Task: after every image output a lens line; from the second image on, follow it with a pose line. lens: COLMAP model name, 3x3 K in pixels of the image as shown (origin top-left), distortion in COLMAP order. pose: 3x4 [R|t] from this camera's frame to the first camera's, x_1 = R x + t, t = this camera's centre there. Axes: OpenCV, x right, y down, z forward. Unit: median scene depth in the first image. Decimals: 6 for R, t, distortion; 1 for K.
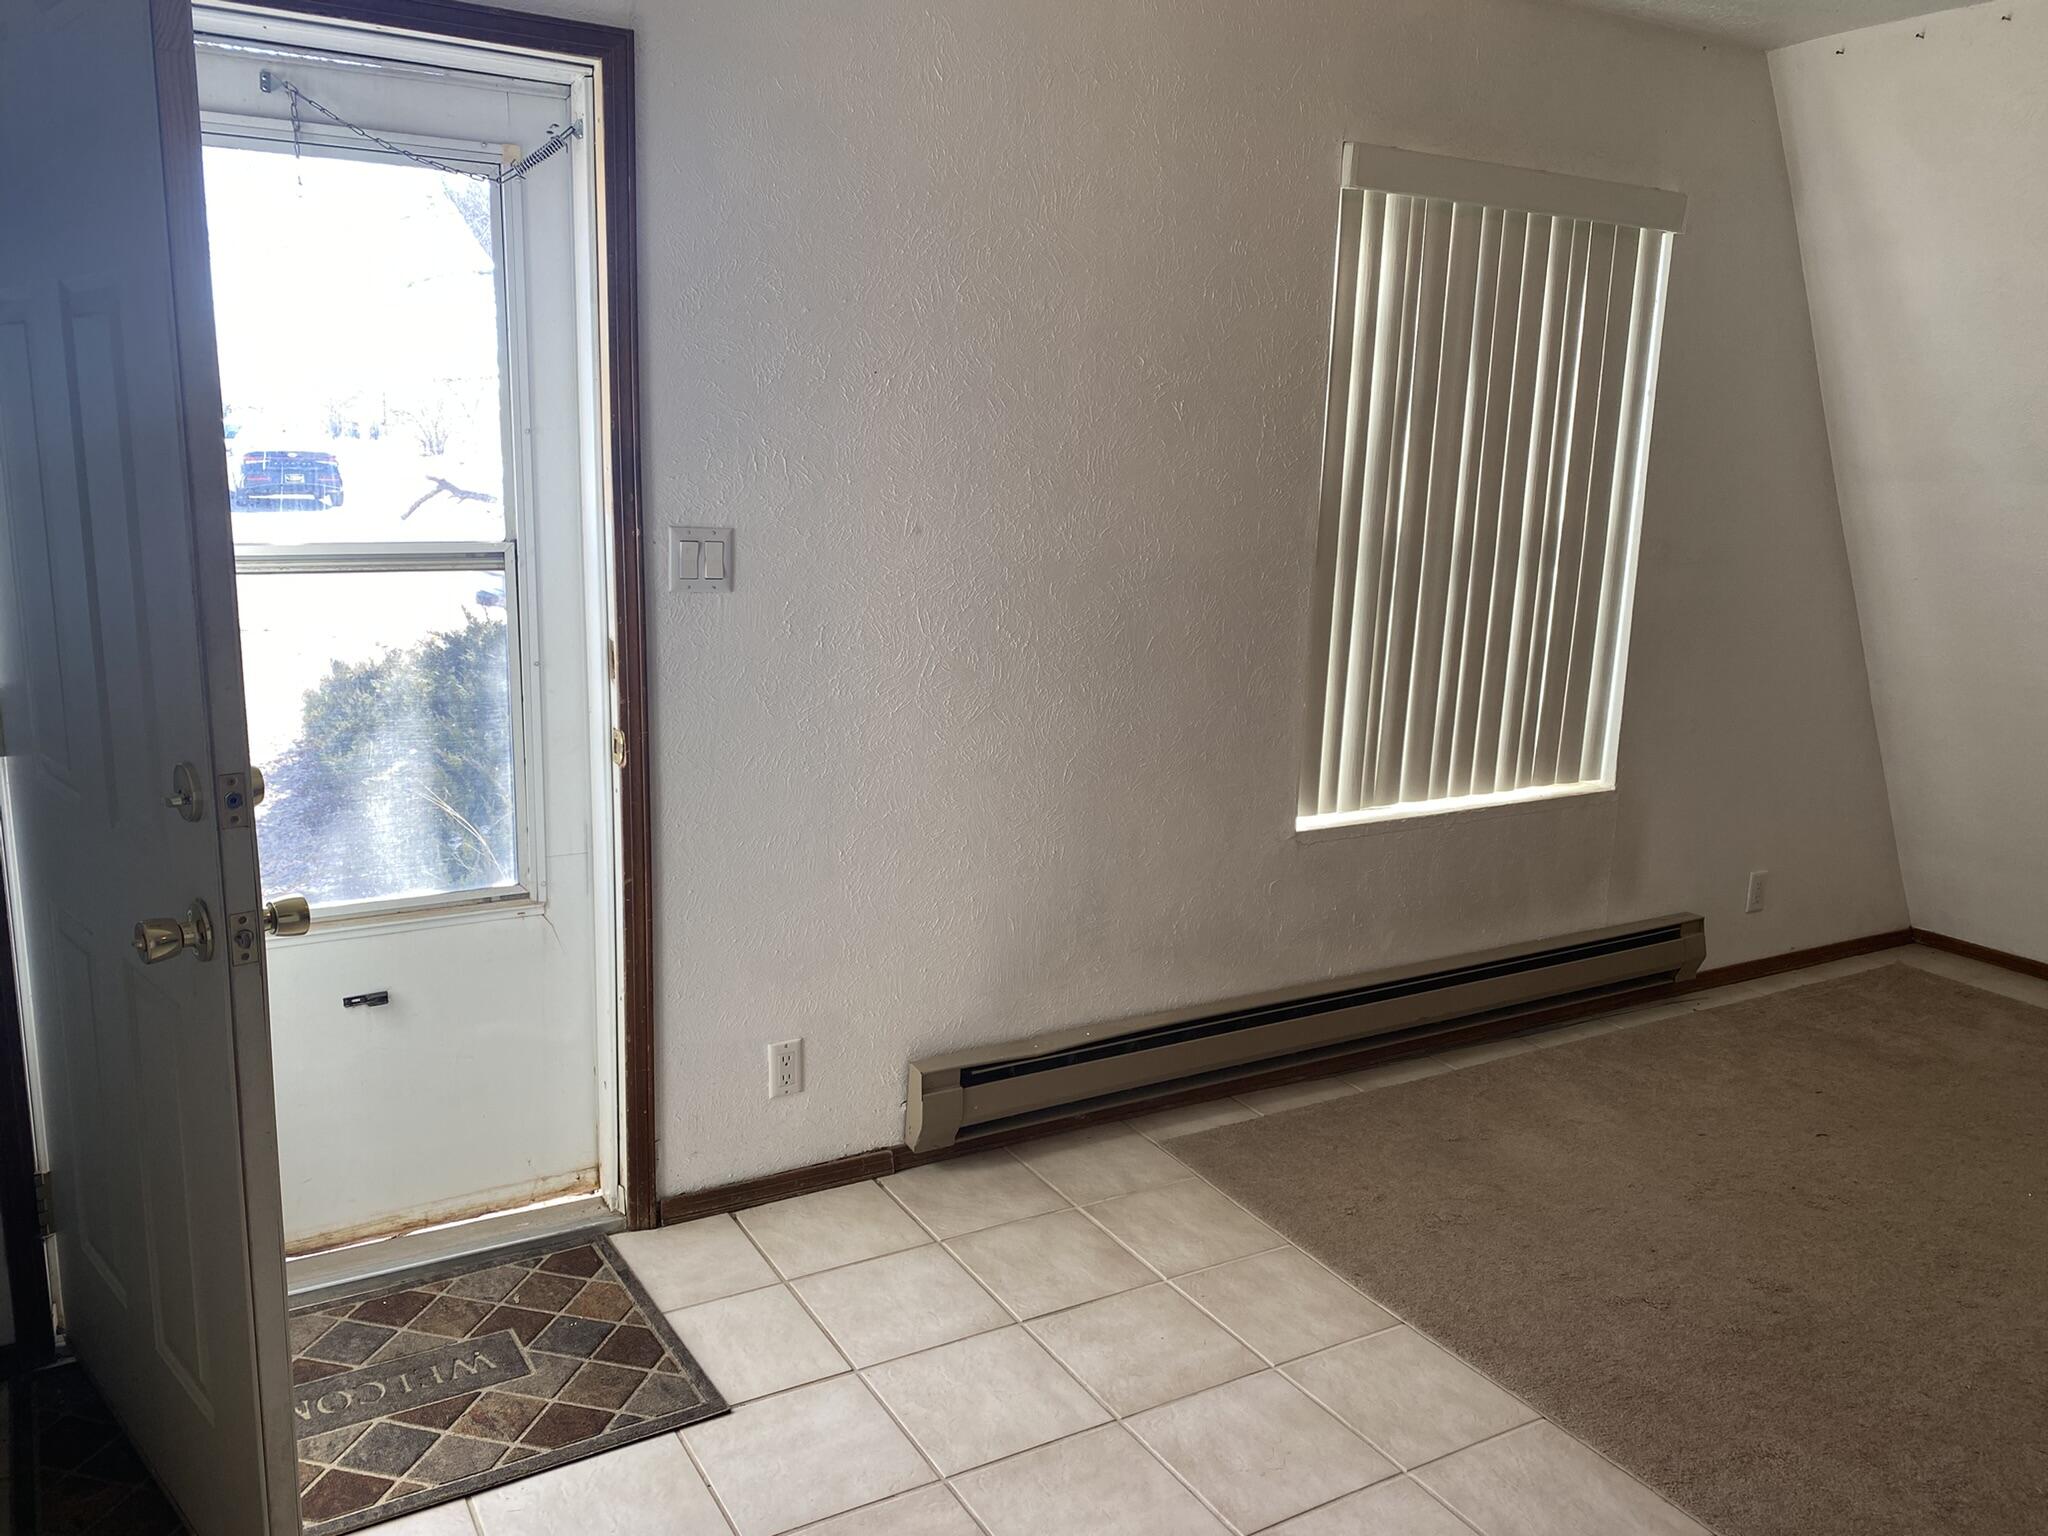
lens RADIAL K [[1579.2, 0, 1036.0], [0, 1579.2, 757.1], [0, 0, 1]] dist [0.032909, -0.013848]
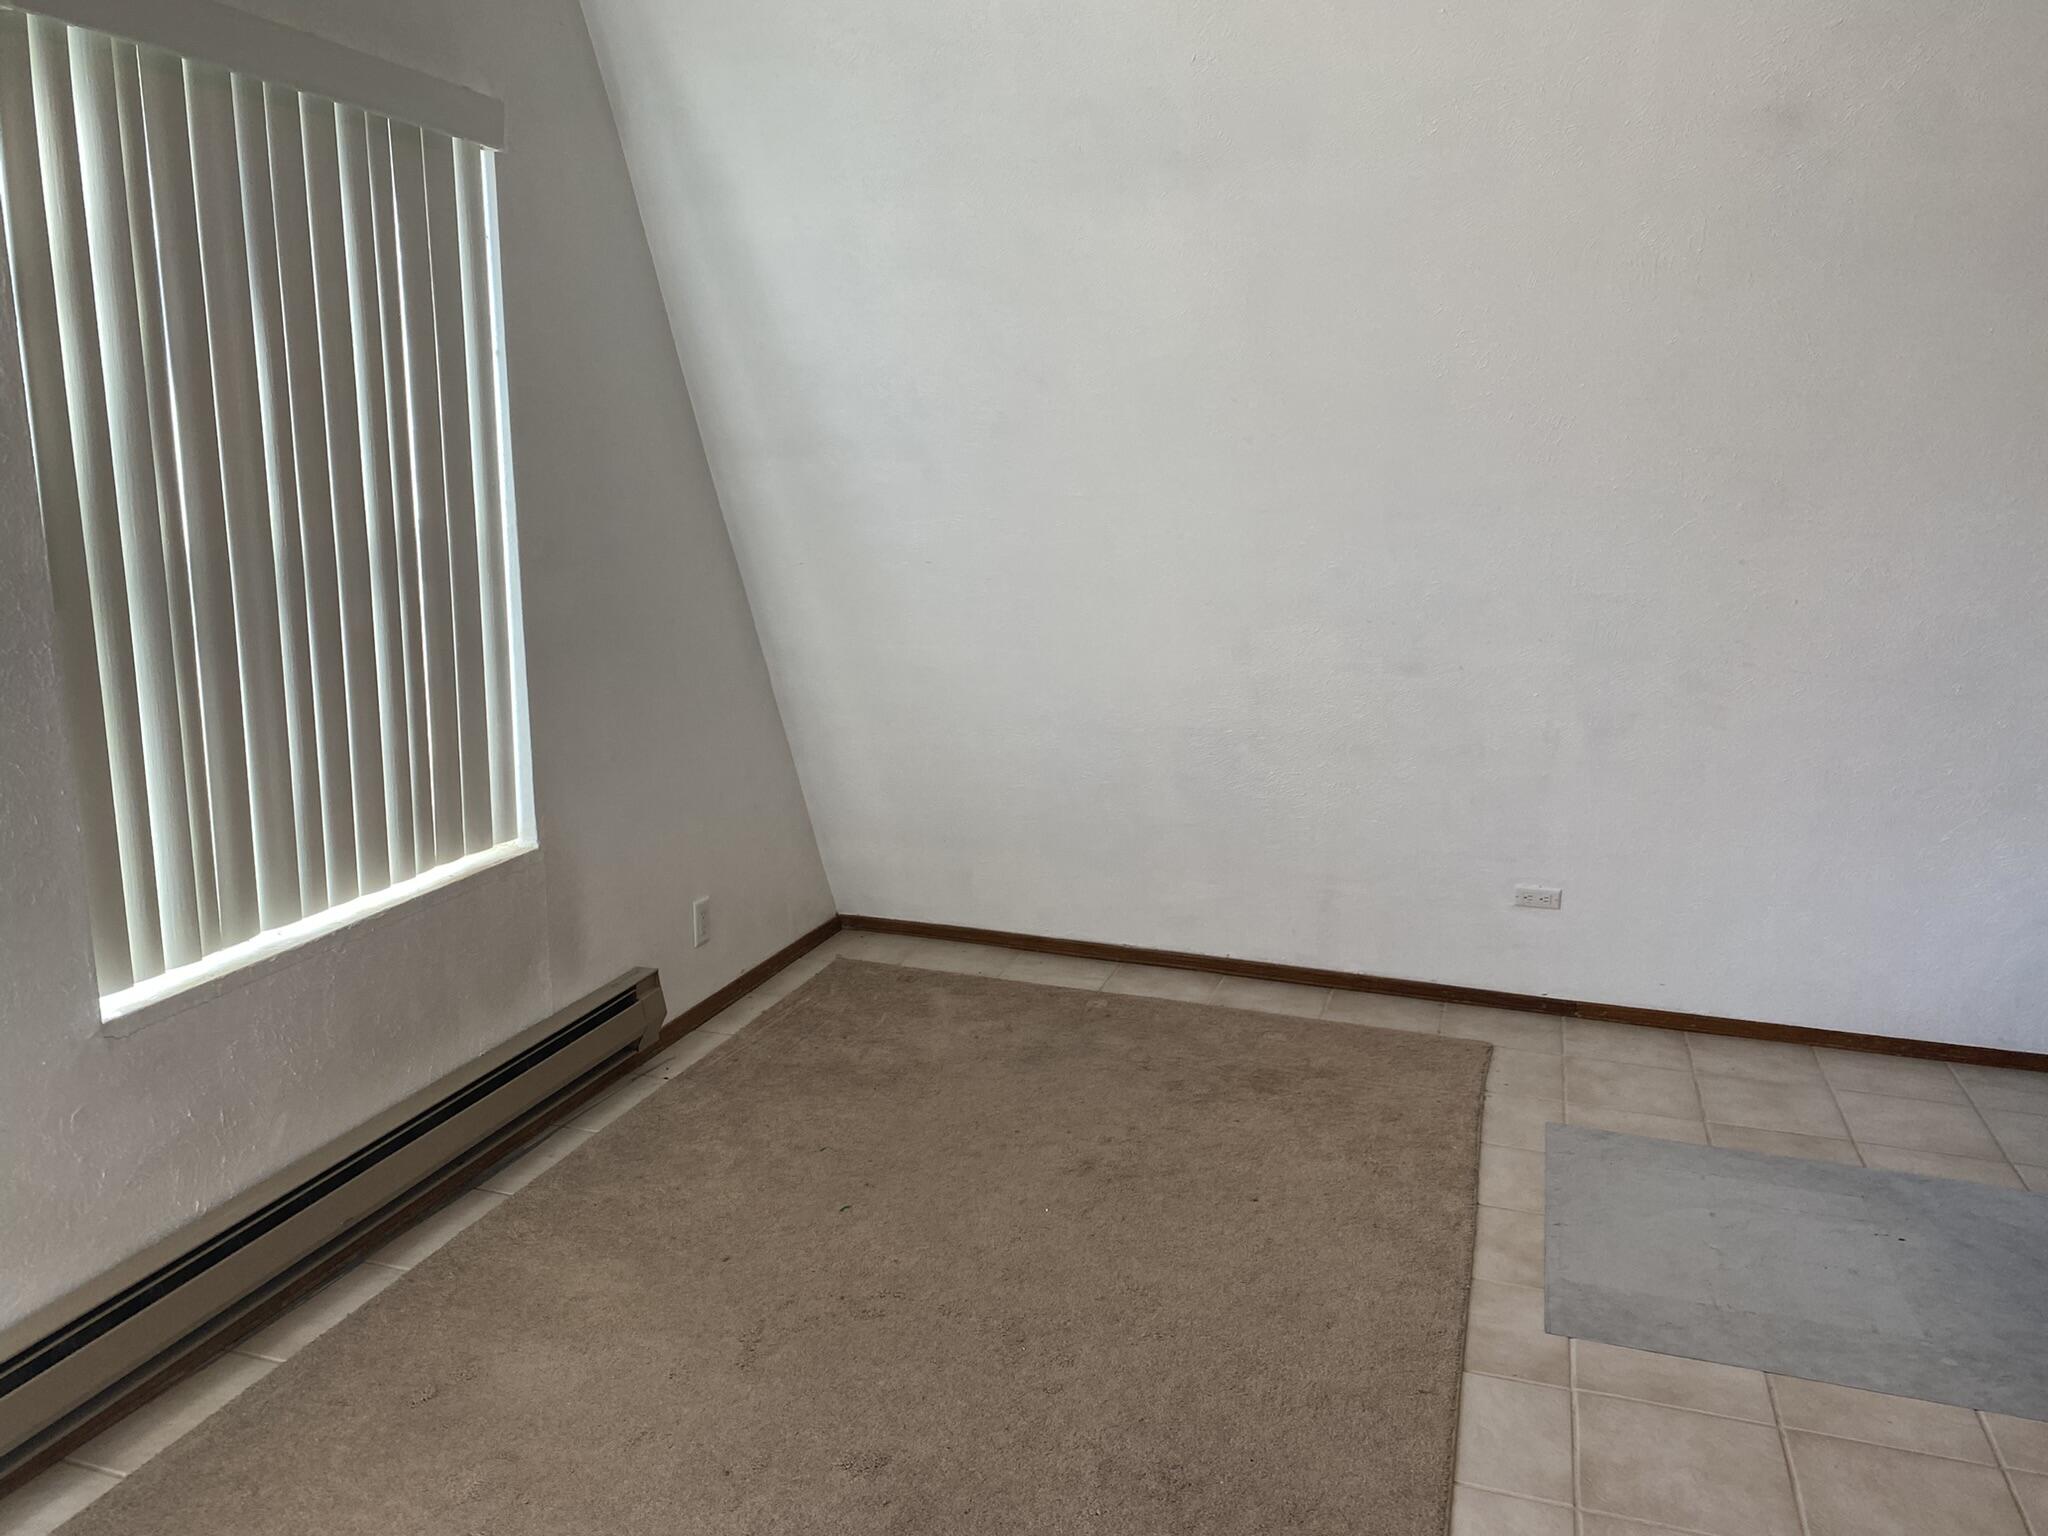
lens RADIAL K [[1579.2, 0, 1017.1], [0, 1579.2, 767.9], [0, 0, 1]] dist [0.032909, -0.013848]
pose [[0.758018, -0.160594, 0.632154, 0.047726], [0.145273, 0.986437, 0.076399, -0.047693], [-0.635850, 0.033923, 0.771067, 0.230030]]
